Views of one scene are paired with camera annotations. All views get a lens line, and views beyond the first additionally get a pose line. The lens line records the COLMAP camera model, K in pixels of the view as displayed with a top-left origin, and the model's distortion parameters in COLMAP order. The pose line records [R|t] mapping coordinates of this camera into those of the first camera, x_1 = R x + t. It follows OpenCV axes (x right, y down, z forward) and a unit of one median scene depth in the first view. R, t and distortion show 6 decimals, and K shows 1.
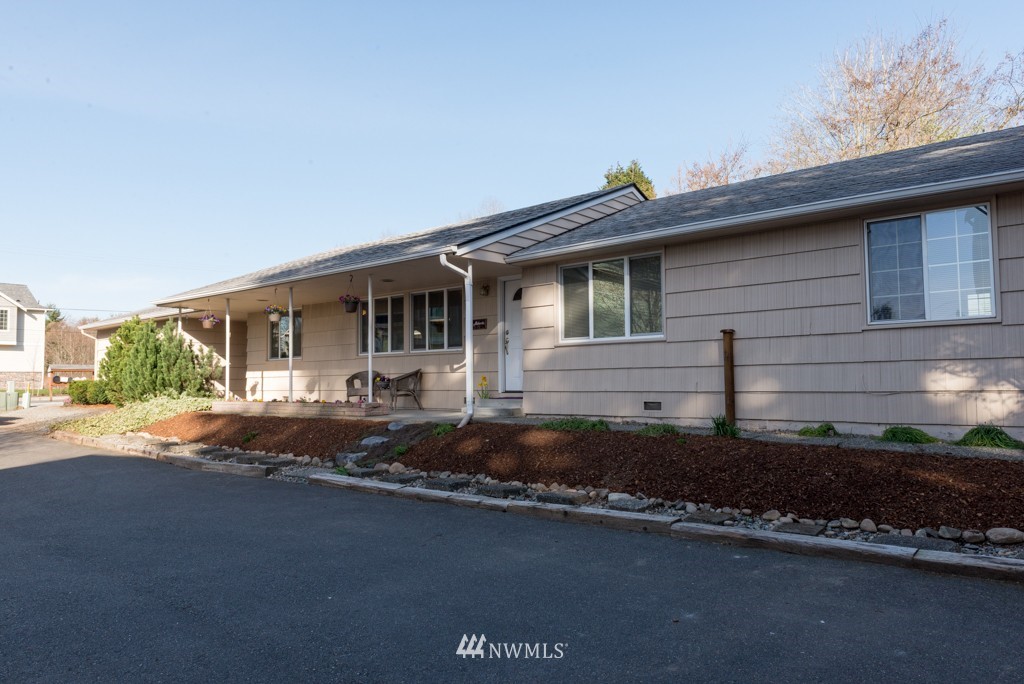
lens RADIAL K [[687.7, 0, 512.0], [0, 687.7, 342.0], [0, 0, 1]] dist [0.004638, -0.000471]
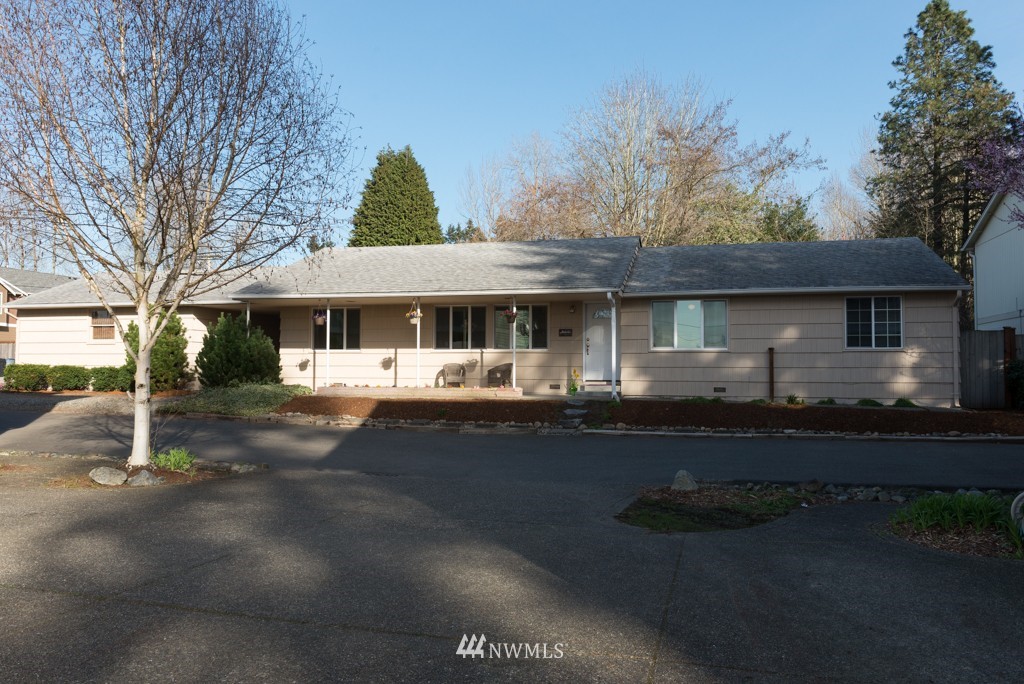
lens RADIAL K [[778.6, 0, 512.0], [0, 778.6, 342.0], [0, 0, 1]] dist [0.003309, 0.000945]
pose [[0.907678, 0.031189, 0.418508, -0.915131], [-0.039176, 0.999177, 0.010502, -0.021722], [-0.417836, -0.025928, 0.908152, -0.451994]]
